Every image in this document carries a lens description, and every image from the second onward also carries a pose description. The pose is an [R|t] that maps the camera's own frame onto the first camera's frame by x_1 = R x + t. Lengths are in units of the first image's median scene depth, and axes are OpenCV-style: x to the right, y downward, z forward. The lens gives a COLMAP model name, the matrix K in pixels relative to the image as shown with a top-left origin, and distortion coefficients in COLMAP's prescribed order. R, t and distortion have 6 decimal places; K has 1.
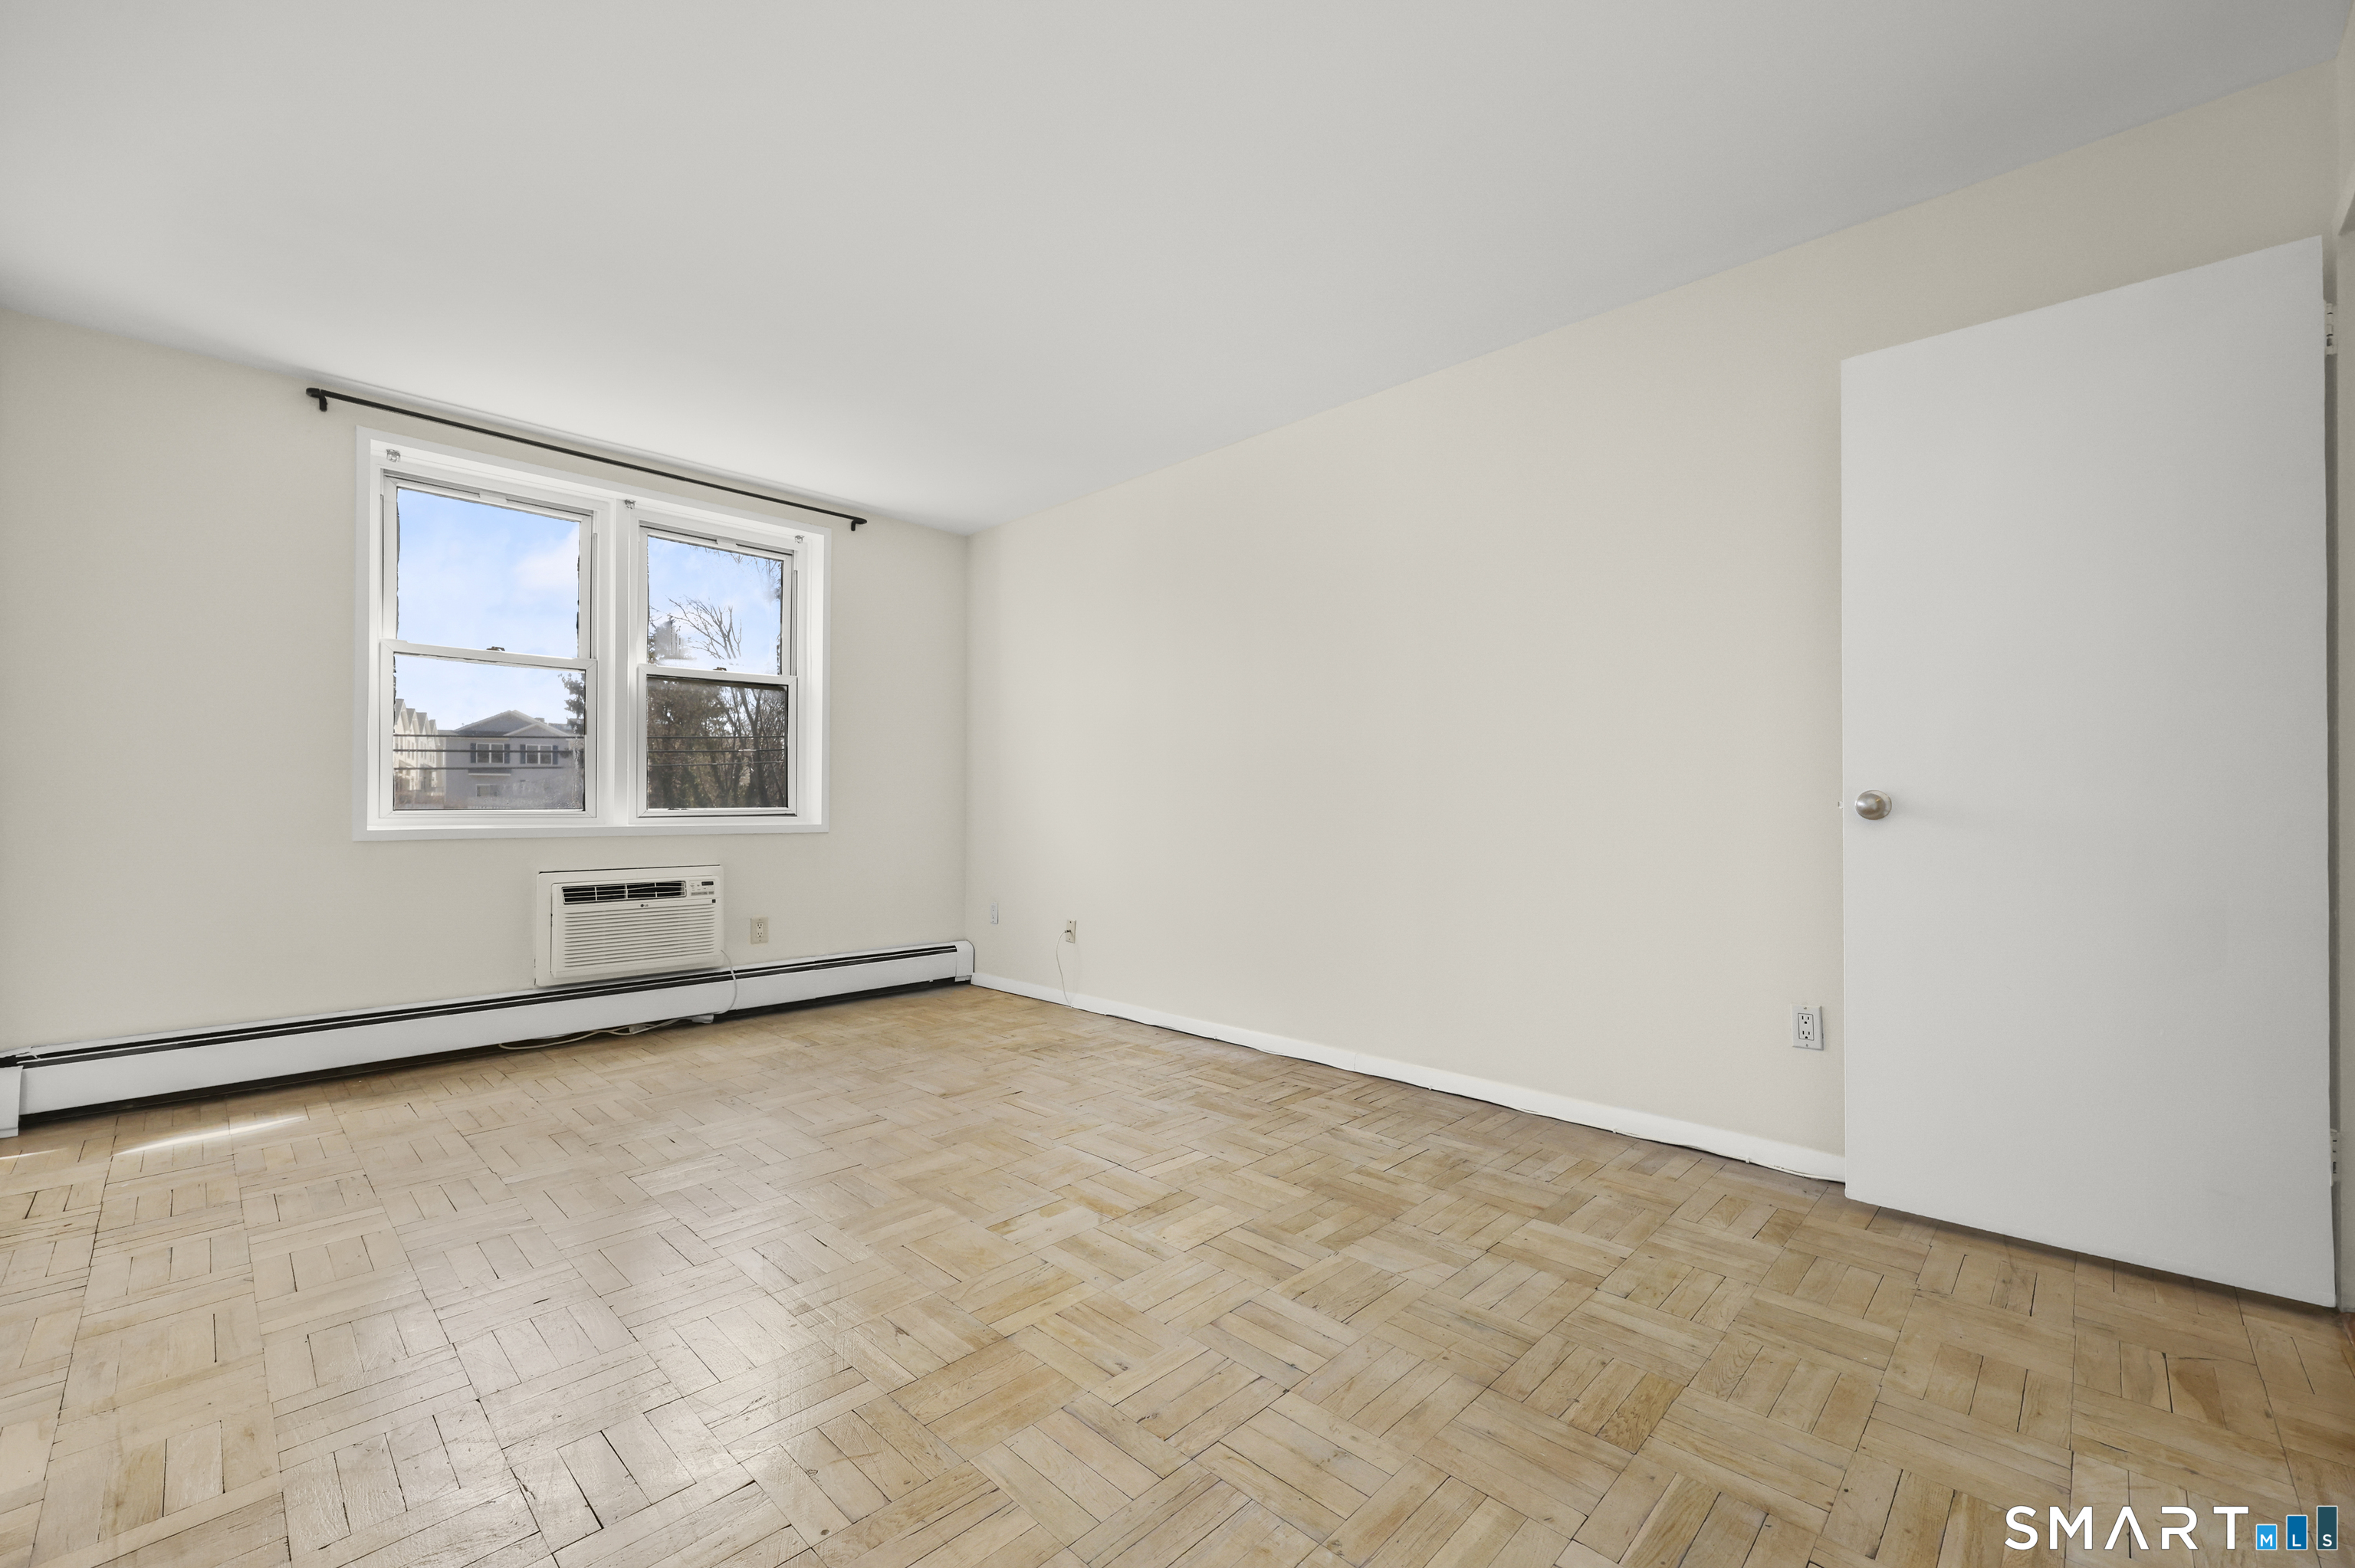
lens RADIAL K [[963.7, 0, 1192.5], [0, 963.7, 797.2], [0, 0, 1]] dist [0.005187, -0.000067]
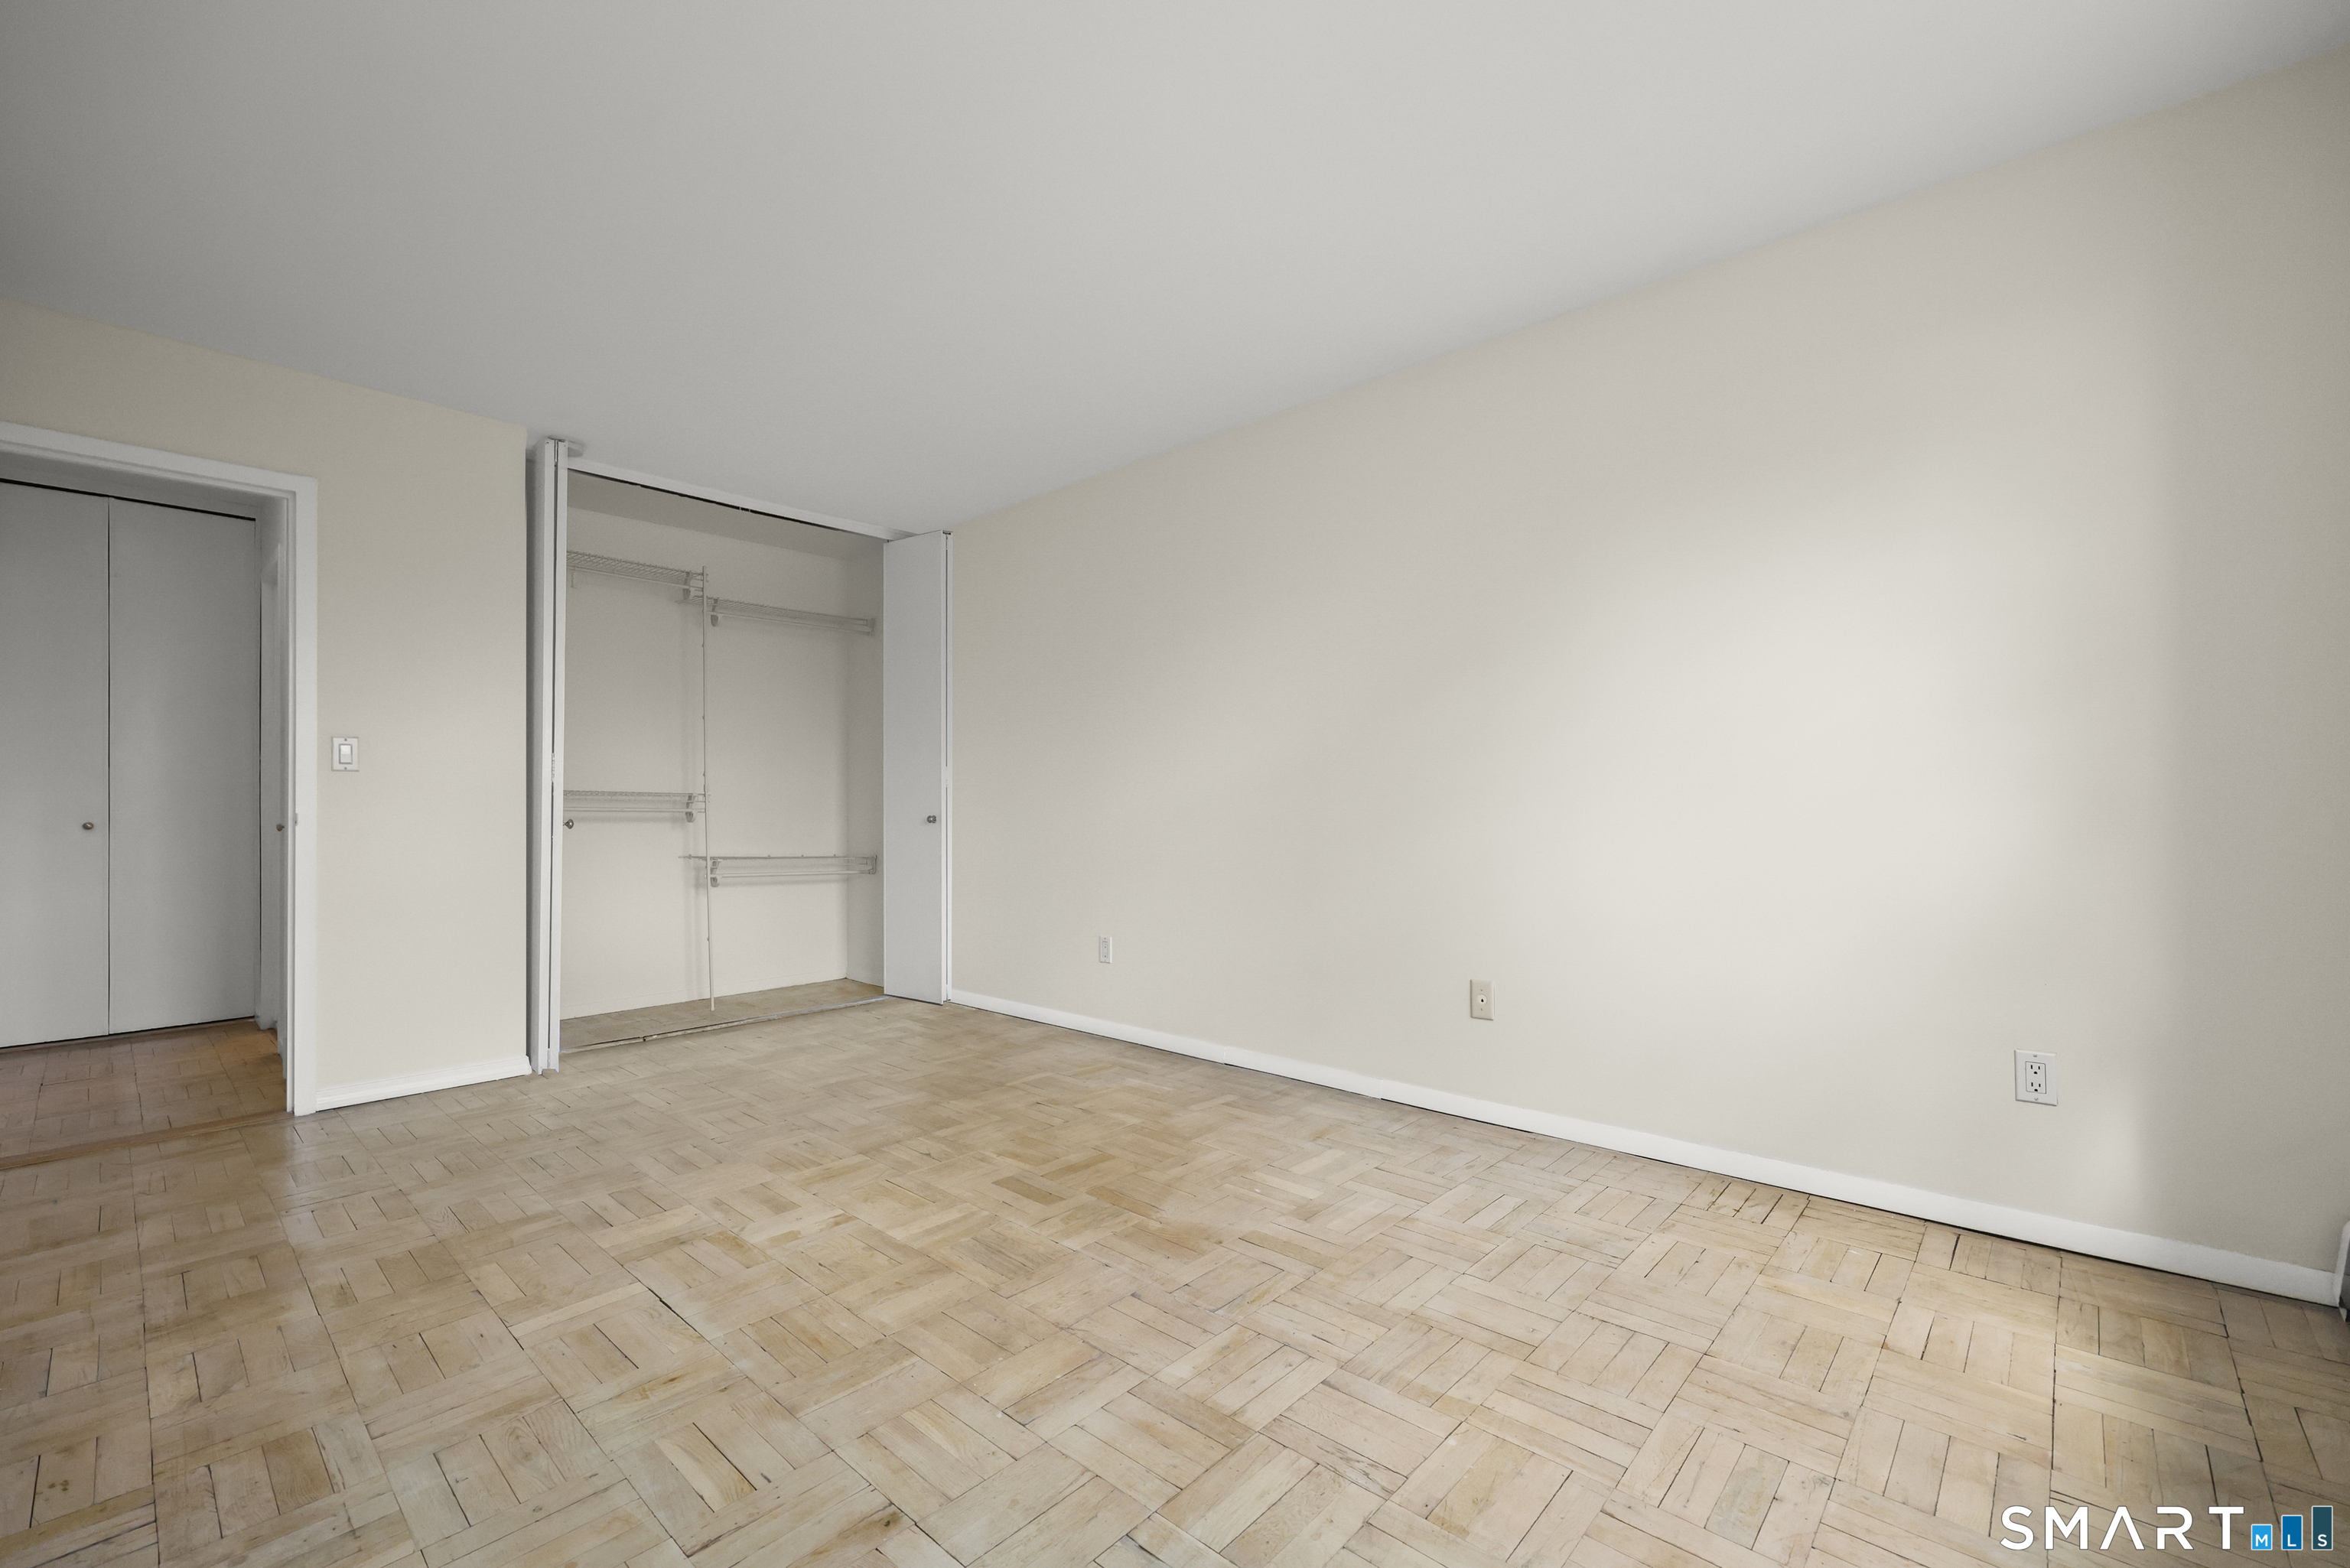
lens RADIAL K [[961.8, 0, 1186.7], [0, 961.8, 794.6], [0, 0, 1]] dist [0.005187, -0.000067]
pose [[-0.999527, 0.008242, -0.029626, -0.431016], [0.008956, 0.999671, -0.024053, 0.007760], [0.029418, -0.024307, -0.999272, 1.637272]]
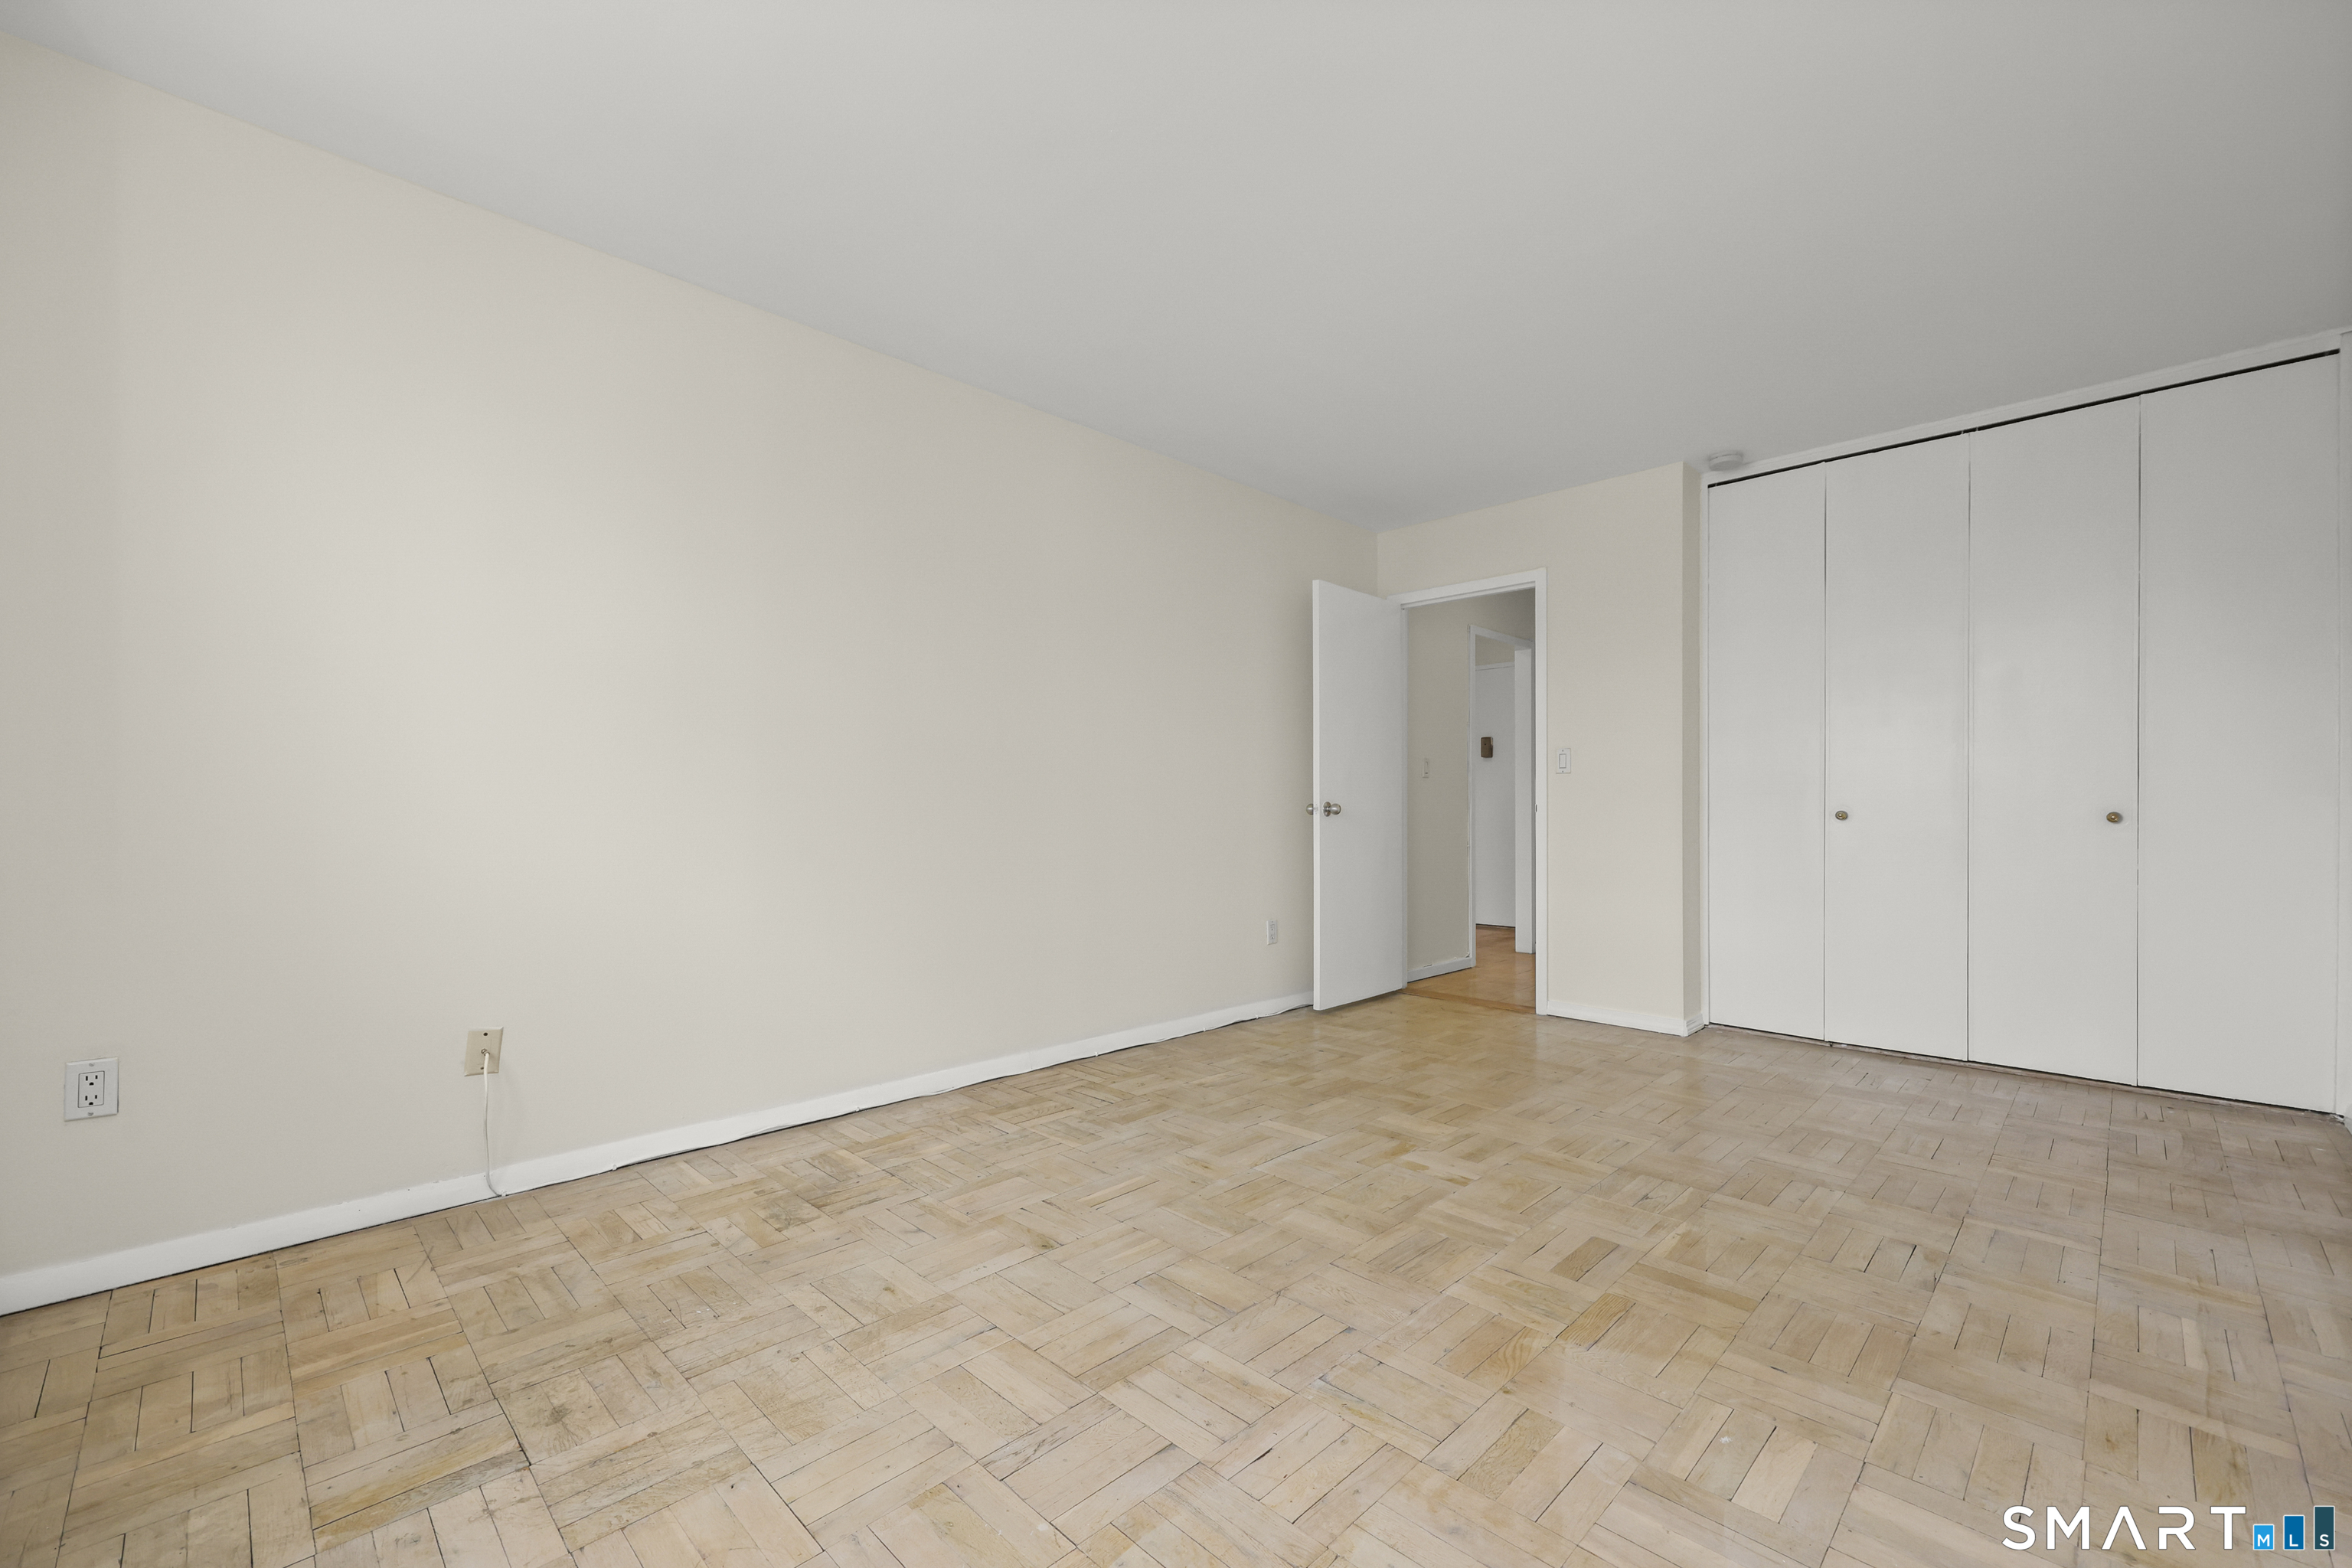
lens RADIAL K [[962.6, 0, 1188.8], [0, 962.6, 799.5], [0, 0, 1]] dist [0.005187, -0.000067]
pose [[0.008521, 0.013034, 0.999879, -1.048045], [-0.010388, 0.999862, -0.012945, 0.015383], [-0.999910, -0.010277, 0.008656, 1.033487]]
